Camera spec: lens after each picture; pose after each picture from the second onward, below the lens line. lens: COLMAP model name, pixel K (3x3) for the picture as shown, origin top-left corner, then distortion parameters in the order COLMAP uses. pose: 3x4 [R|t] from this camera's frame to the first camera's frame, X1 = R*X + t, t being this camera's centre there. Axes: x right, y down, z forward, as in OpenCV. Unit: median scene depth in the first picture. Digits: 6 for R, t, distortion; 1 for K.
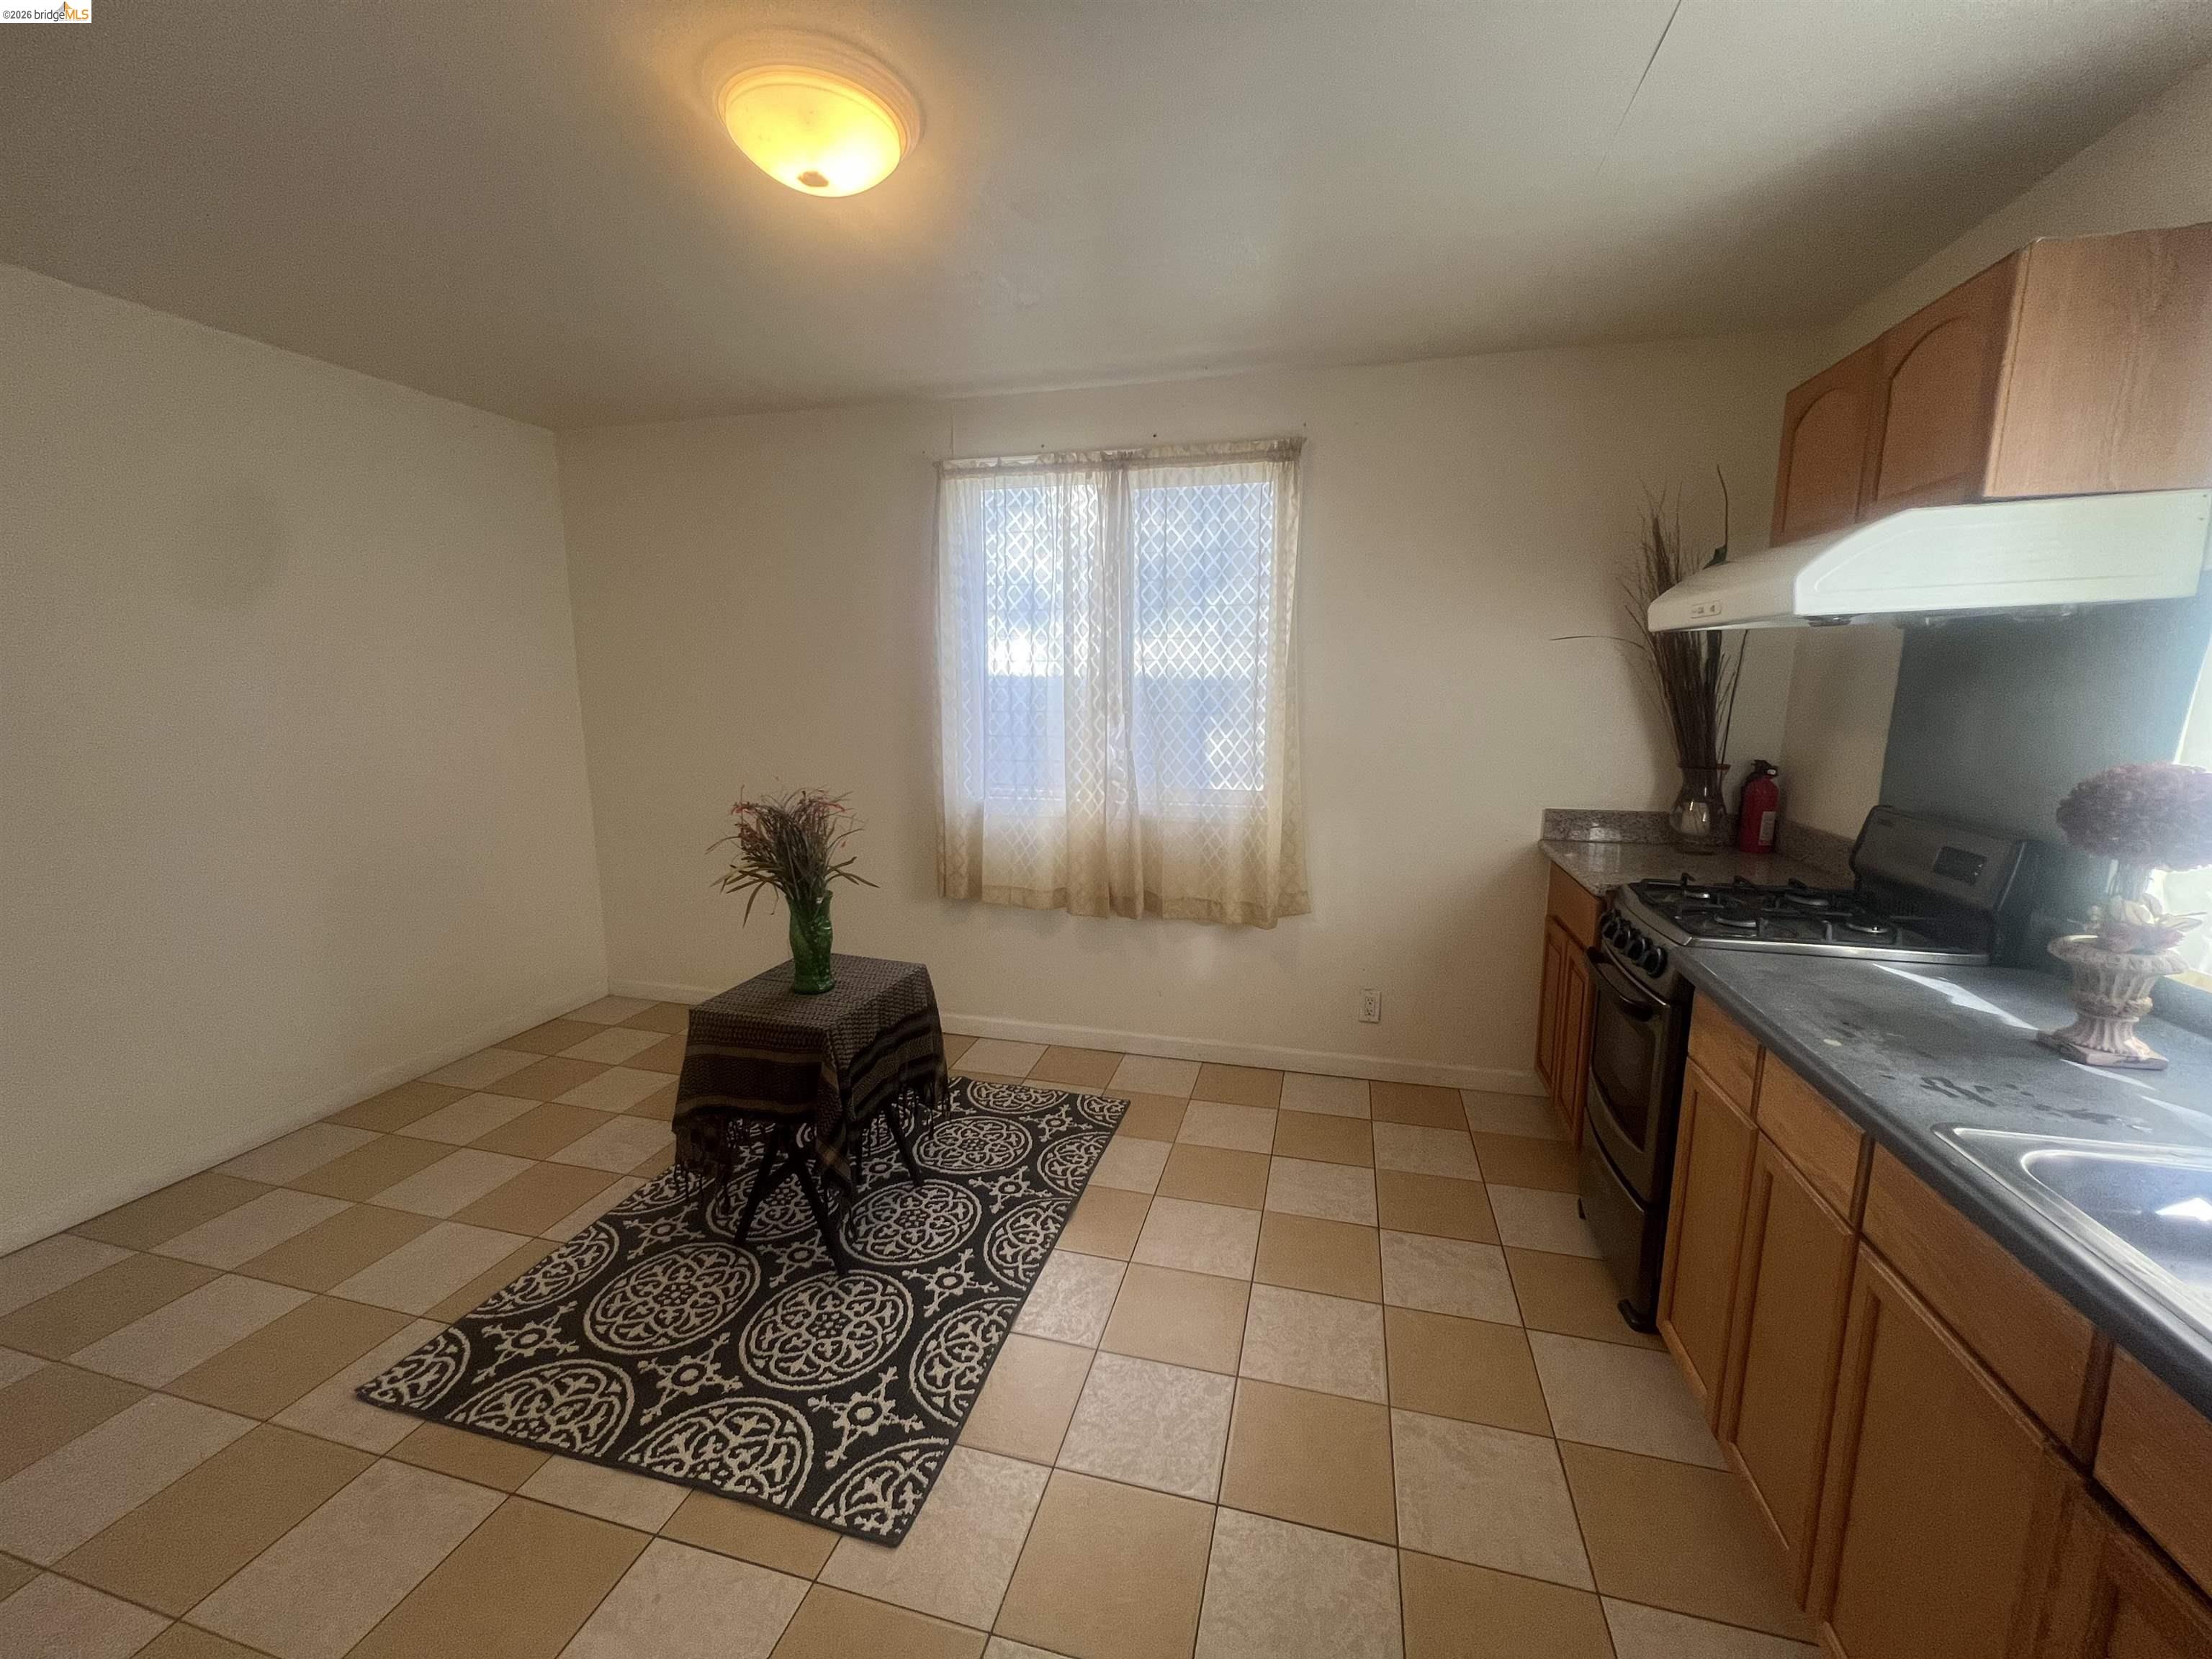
lens RADIAL K [[885.8, 0, 1106.2], [0, 885.8, 831.3], [0, 0, 1]] dist [-0.002677, 0.000903]
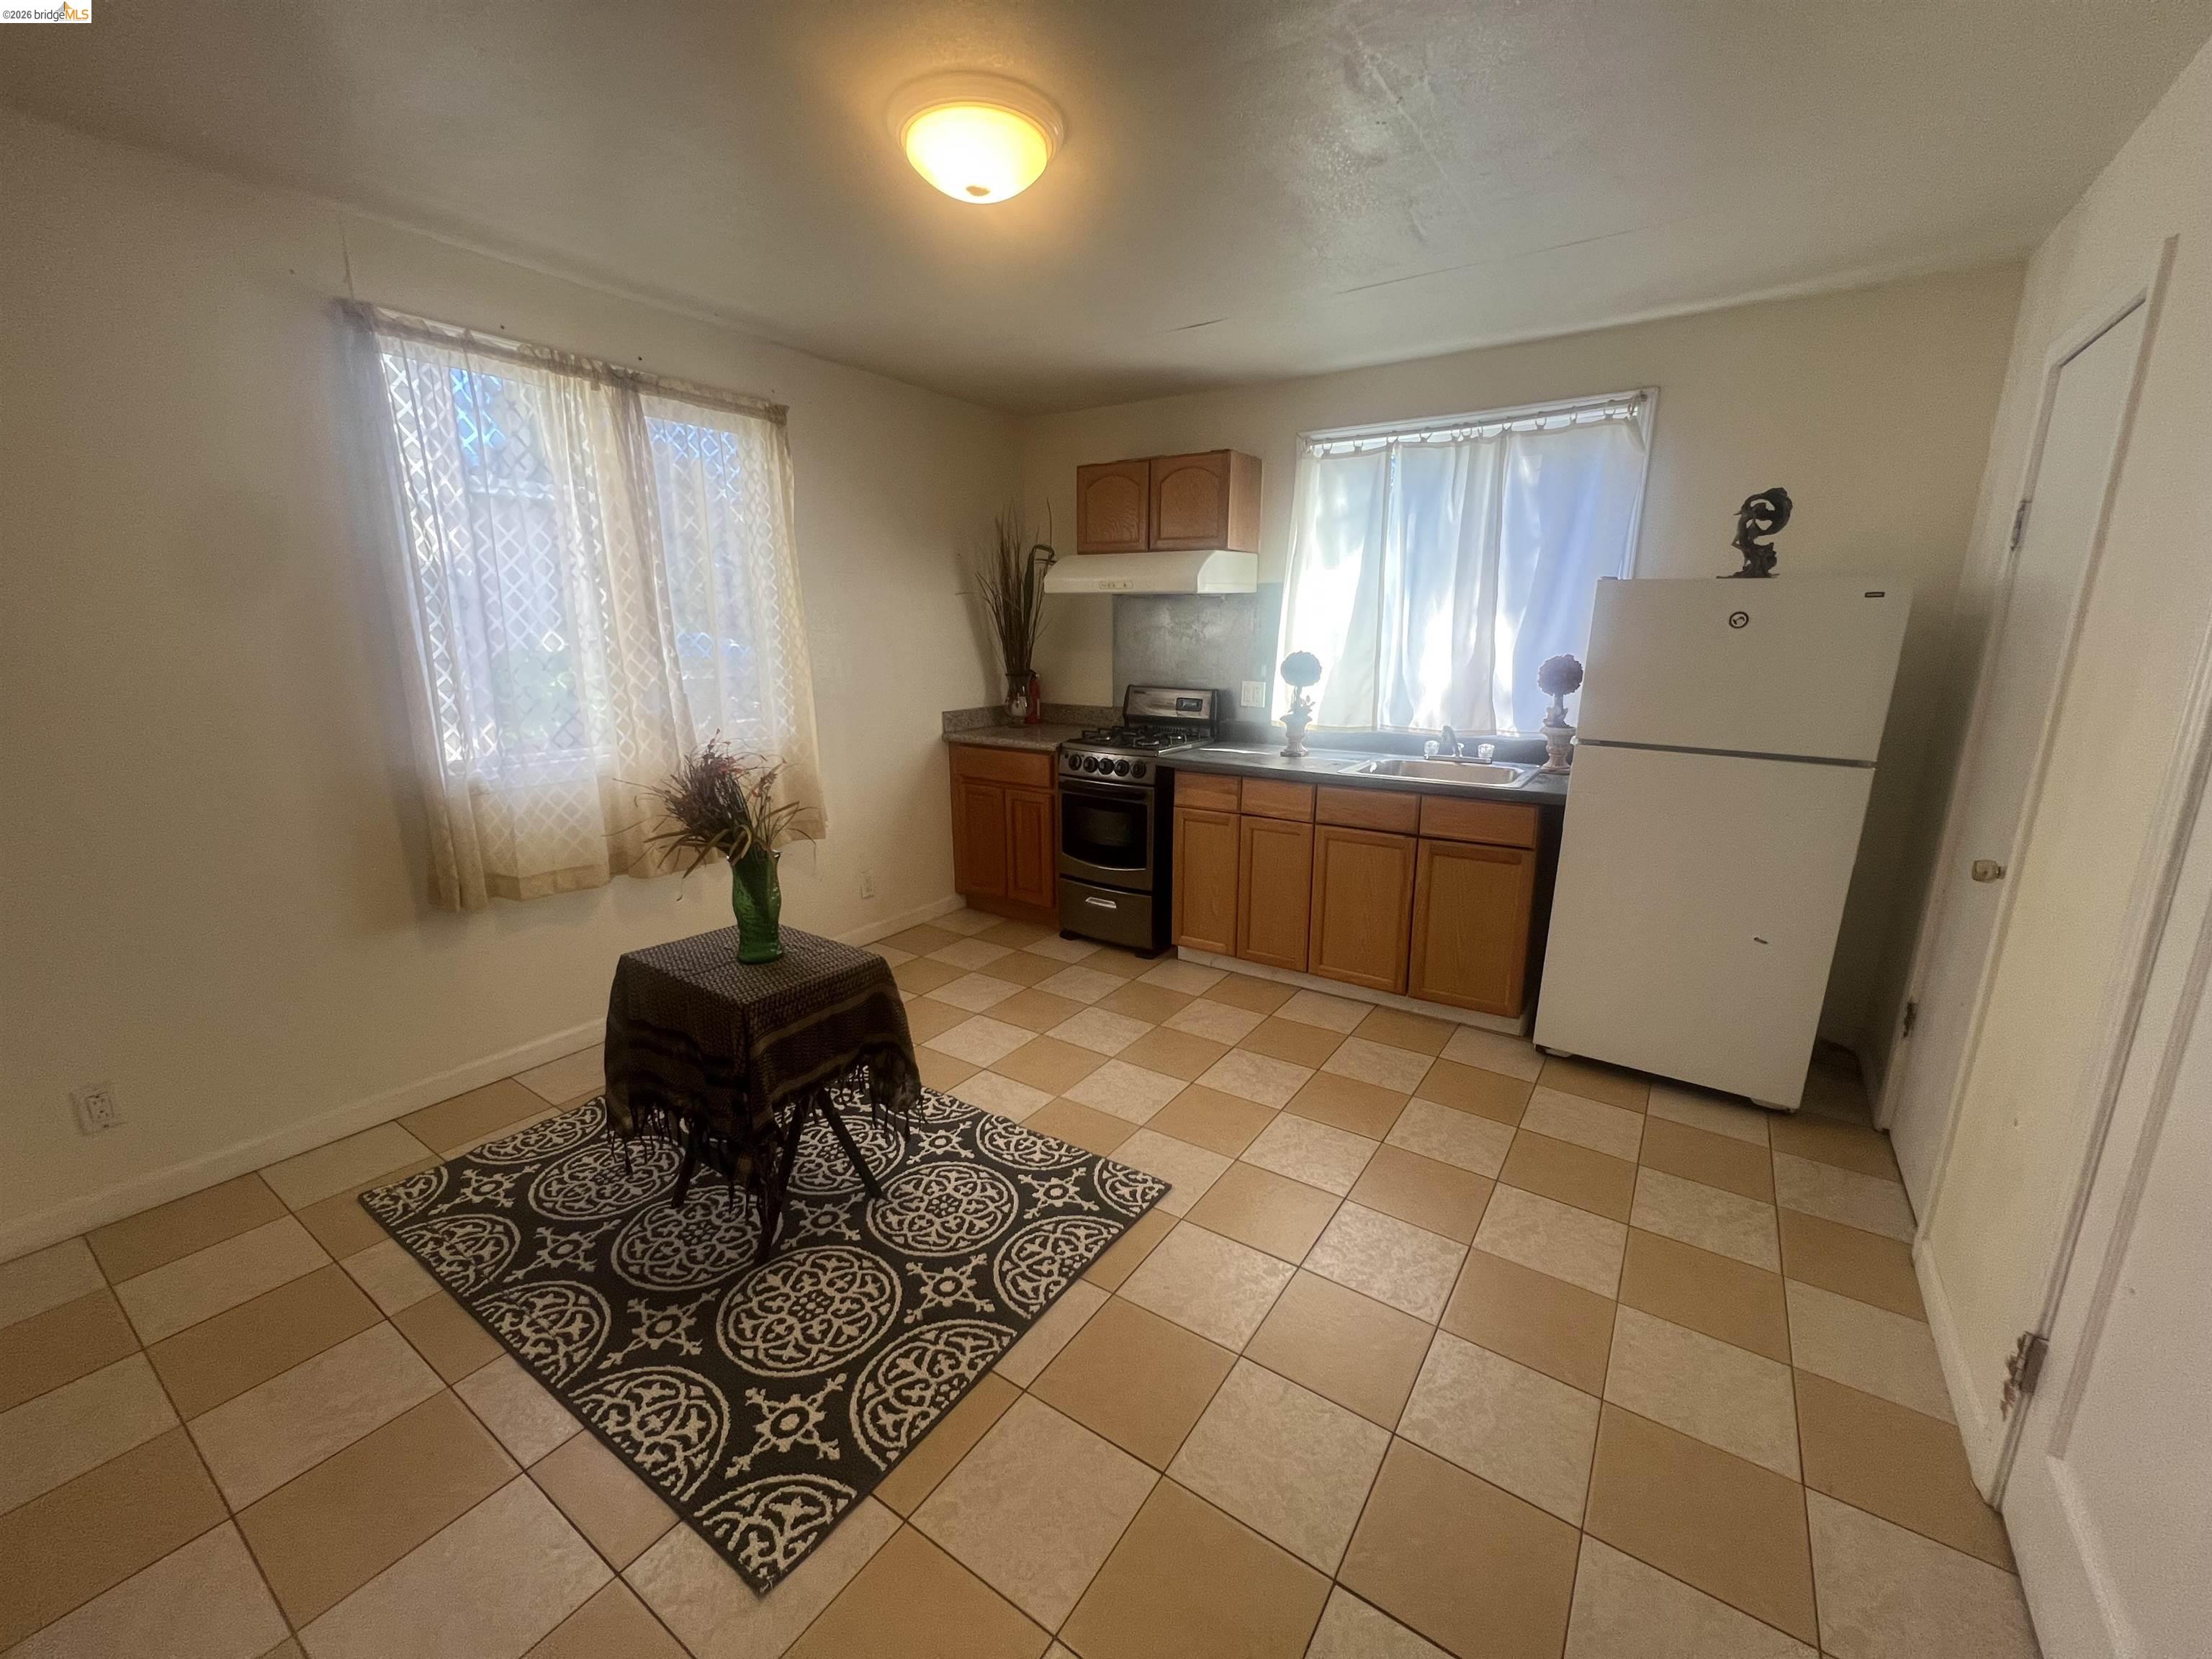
lens RADIAL K [[885.8, 0, 1106.2], [0, 885.8, 831.3], [0, 0, 1]] dist [-0.002677, 0.000903]
pose [[0.330273, -0.211478, 0.919890, -1.130943], [0.153520, 0.973636, 0.168715, -0.055490], [-0.931317, 0.085500, 0.354032, 0.361887]]
